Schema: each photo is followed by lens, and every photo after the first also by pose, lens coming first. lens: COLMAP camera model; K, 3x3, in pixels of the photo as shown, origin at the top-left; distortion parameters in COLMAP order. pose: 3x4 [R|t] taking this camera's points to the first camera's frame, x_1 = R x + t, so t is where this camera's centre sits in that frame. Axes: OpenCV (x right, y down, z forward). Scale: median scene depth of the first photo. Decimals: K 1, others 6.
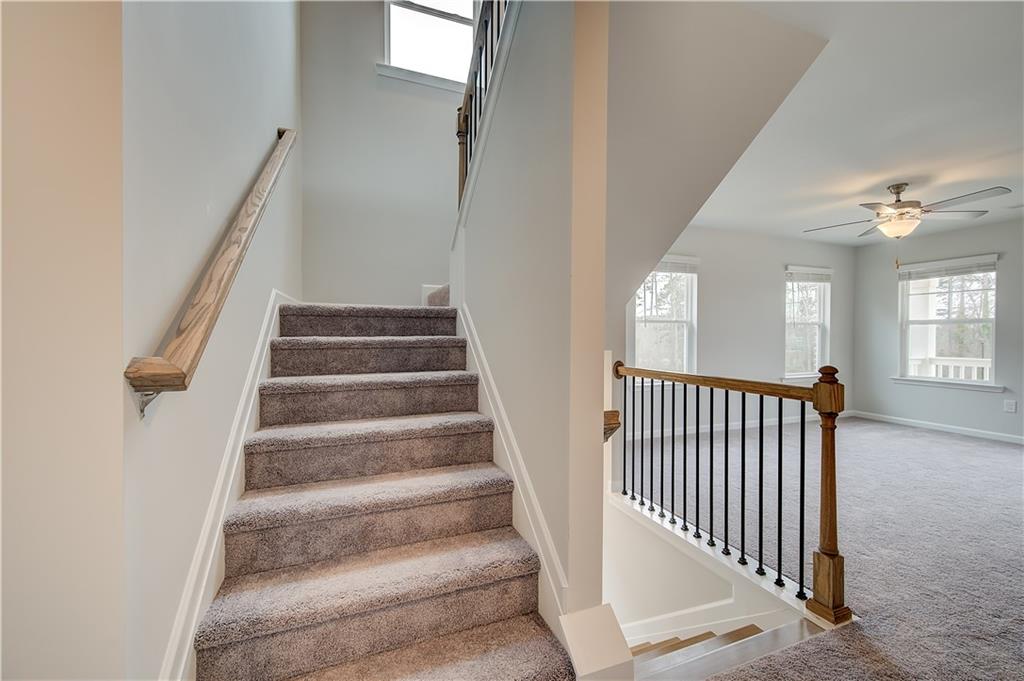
lens RADIAL K [[410.4, 0, 516.2], [0, 410.4, 340.7], [0, 0, 1]] dist [0.003455, -0.000486]
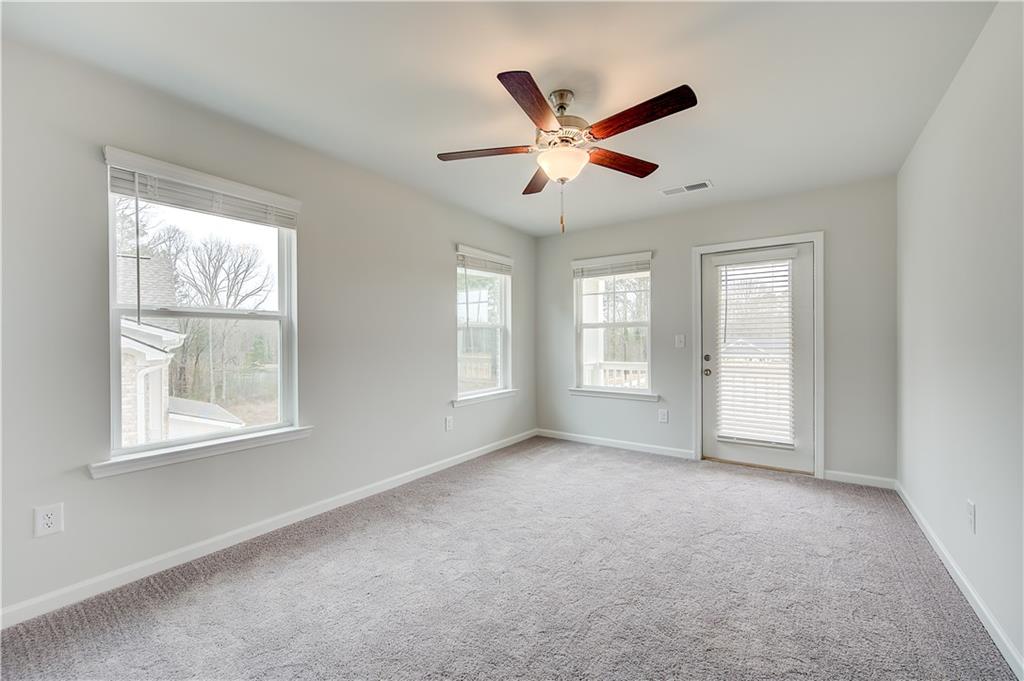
lens RADIAL K [[410.4, 0, 516.2], [0, 410.4, 340.7], [0, 0, 1]] dist [0.003455, -0.000486]
pose [[0.829446, -0.005914, 0.558556, 0.492803], [0.014040, 0.999849, -0.010262, -0.007131], [-0.558411, 0.016354, 0.829403, 0.501131]]
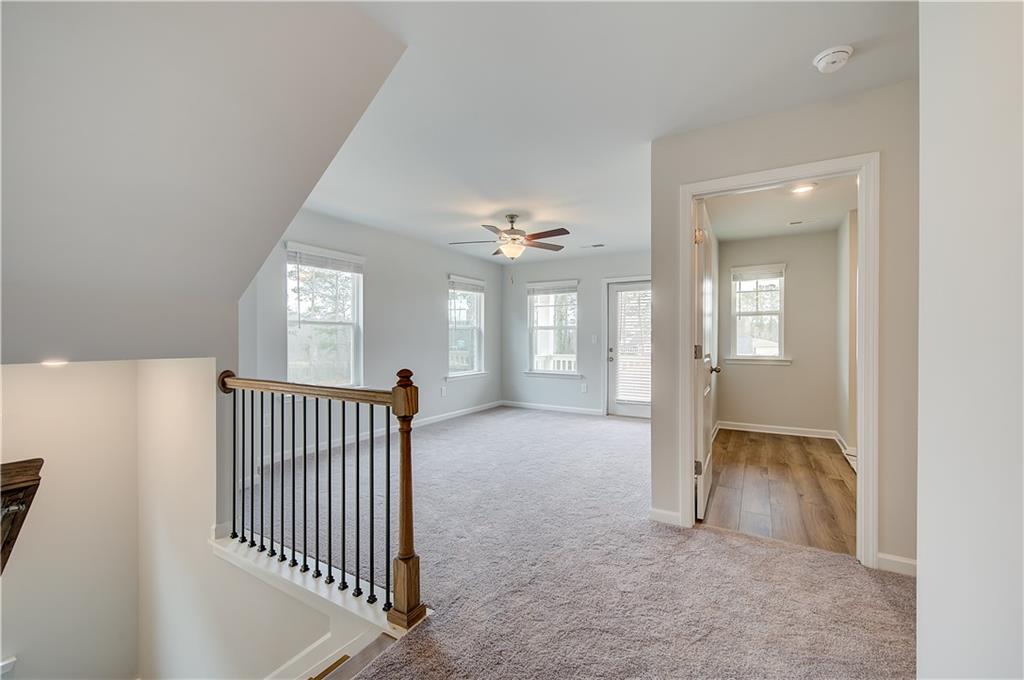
lens RADIAL K [[418.2, 0, 512.0], [0, 418.2, 340.0], [0, 0, 1]] dist [0.010353, 0.000060]
pose [[0.792482, -0.002724, 0.609889, 0.154618], [0.007634, 0.999956, -0.005453, -0.001025], [-0.609848, 0.008977, 0.792468, 0.014674]]
